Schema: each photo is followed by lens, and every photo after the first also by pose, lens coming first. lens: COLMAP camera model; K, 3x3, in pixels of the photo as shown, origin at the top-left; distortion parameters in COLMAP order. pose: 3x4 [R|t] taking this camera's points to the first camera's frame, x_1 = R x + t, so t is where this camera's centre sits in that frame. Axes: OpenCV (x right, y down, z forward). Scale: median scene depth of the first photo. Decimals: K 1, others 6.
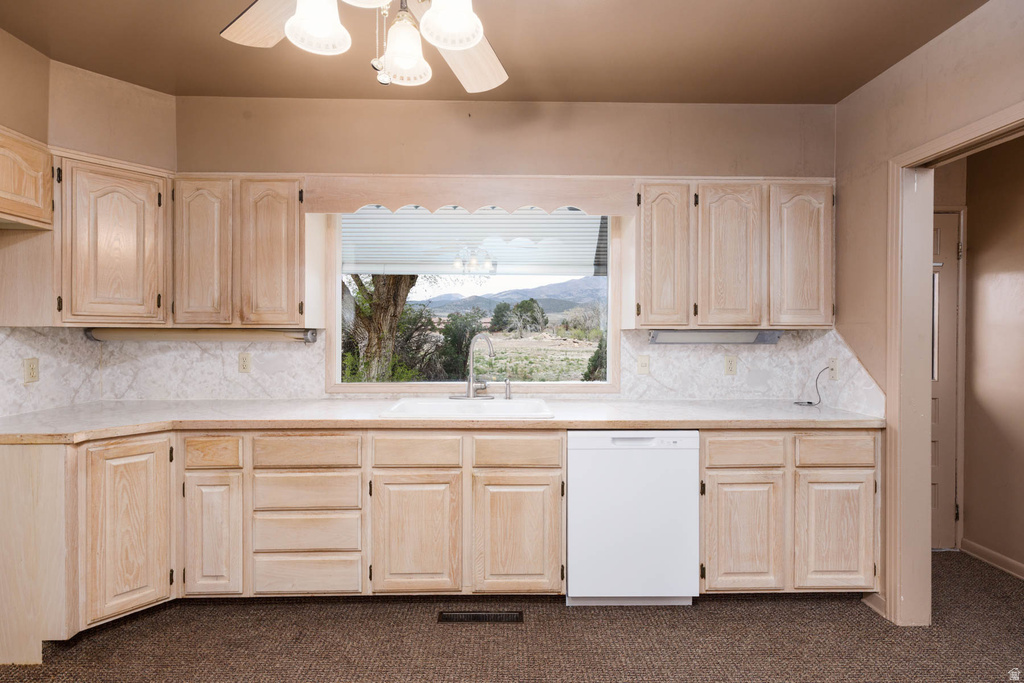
lens RADIAL K [[461.8, 0, 508.7], [0, 461.8, 337.2], [0, 0, 1]] dist [0.008321, -0.001484]
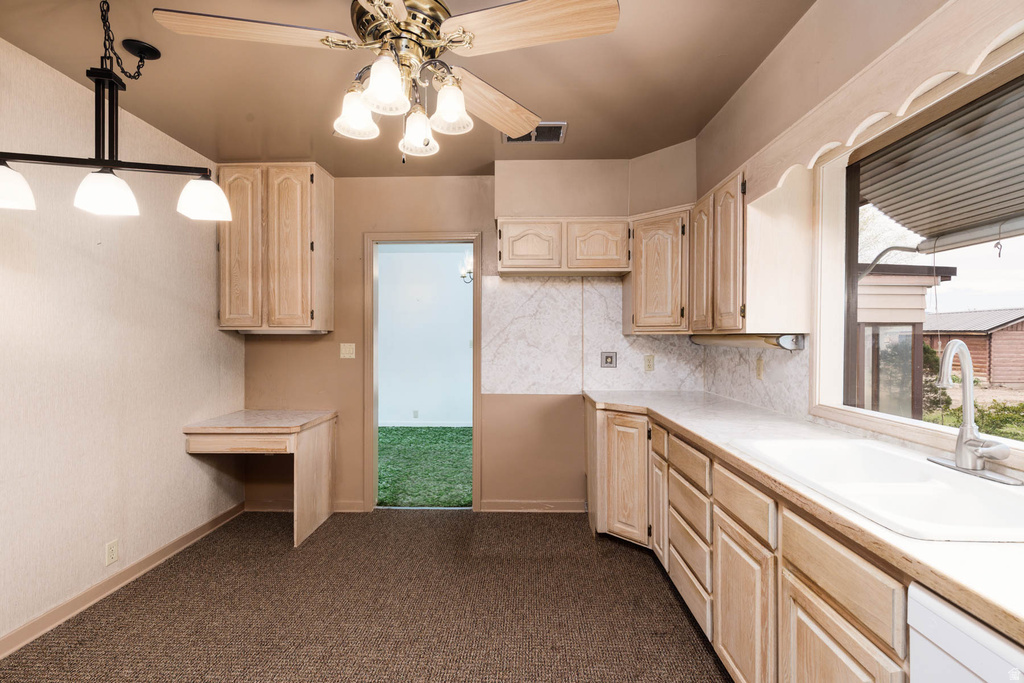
lens RADIAL K [[461.8, 0, 509.6], [0, 461.8, 343.1], [0, 0, 1]] dist [0.008321, -0.001484]
pose [[-0.048317, 0.008658, -0.998795, 0.533053], [-0.010242, 0.999906, 0.009163, -0.003862], [0.998780, 0.010672, -0.048223, 0.650592]]
